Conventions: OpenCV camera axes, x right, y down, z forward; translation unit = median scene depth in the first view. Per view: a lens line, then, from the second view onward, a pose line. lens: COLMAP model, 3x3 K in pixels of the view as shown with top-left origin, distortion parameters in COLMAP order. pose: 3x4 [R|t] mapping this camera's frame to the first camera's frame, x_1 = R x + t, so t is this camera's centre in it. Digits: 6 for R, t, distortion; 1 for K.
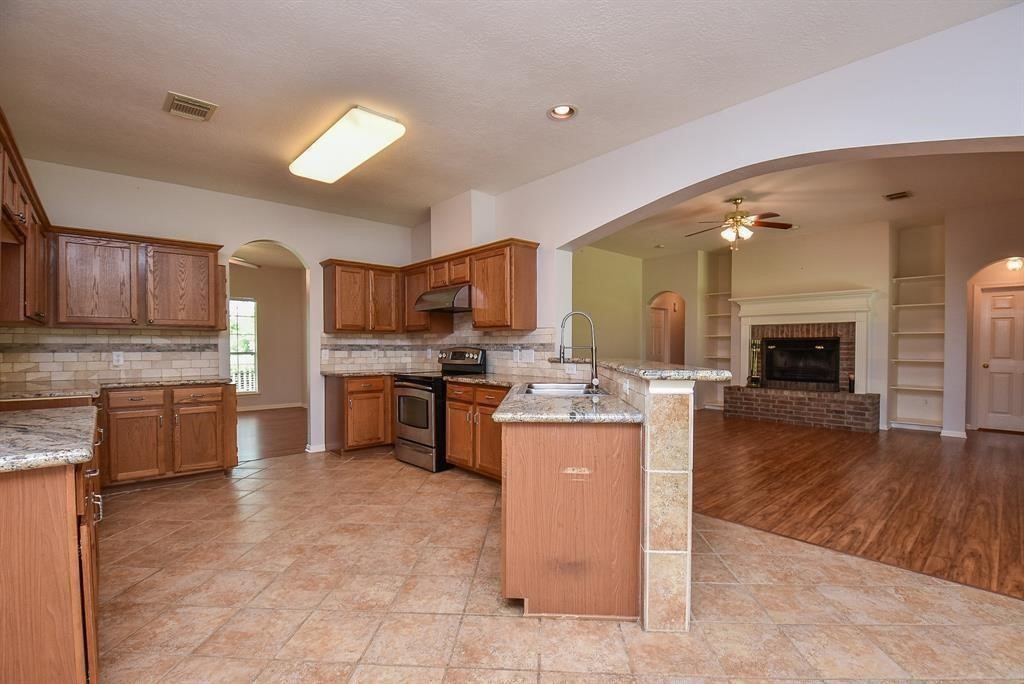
lens RADIAL K [[459.9, 0, 512.0], [0, 459.9, 342.0], [0, 0, 1]] dist [-0.000019, -0.000024]
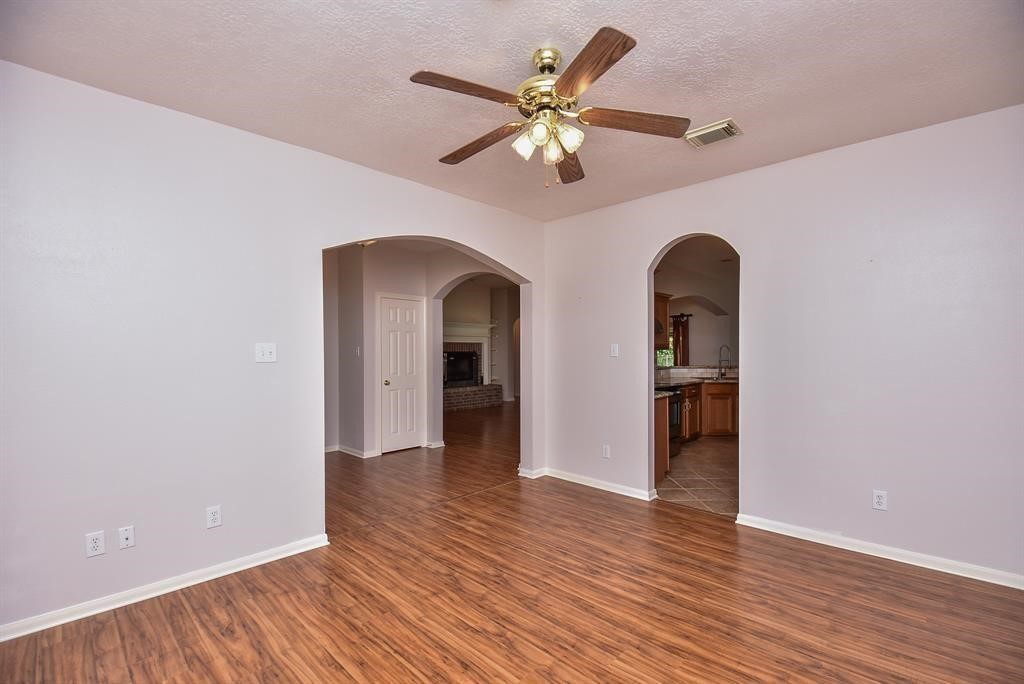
lens RADIAL K [[459.9, 0, 512.0], [0, 459.9, 342.0], [0, 0, 1]] dist [-0.000019, -0.000024]
pose [[-0.062287, 0.016282, 0.997925, -0.943941], [-0.001221, 0.999865, -0.016390, -0.017969], [-0.998058, -0.002240, -0.062259, 0.982300]]
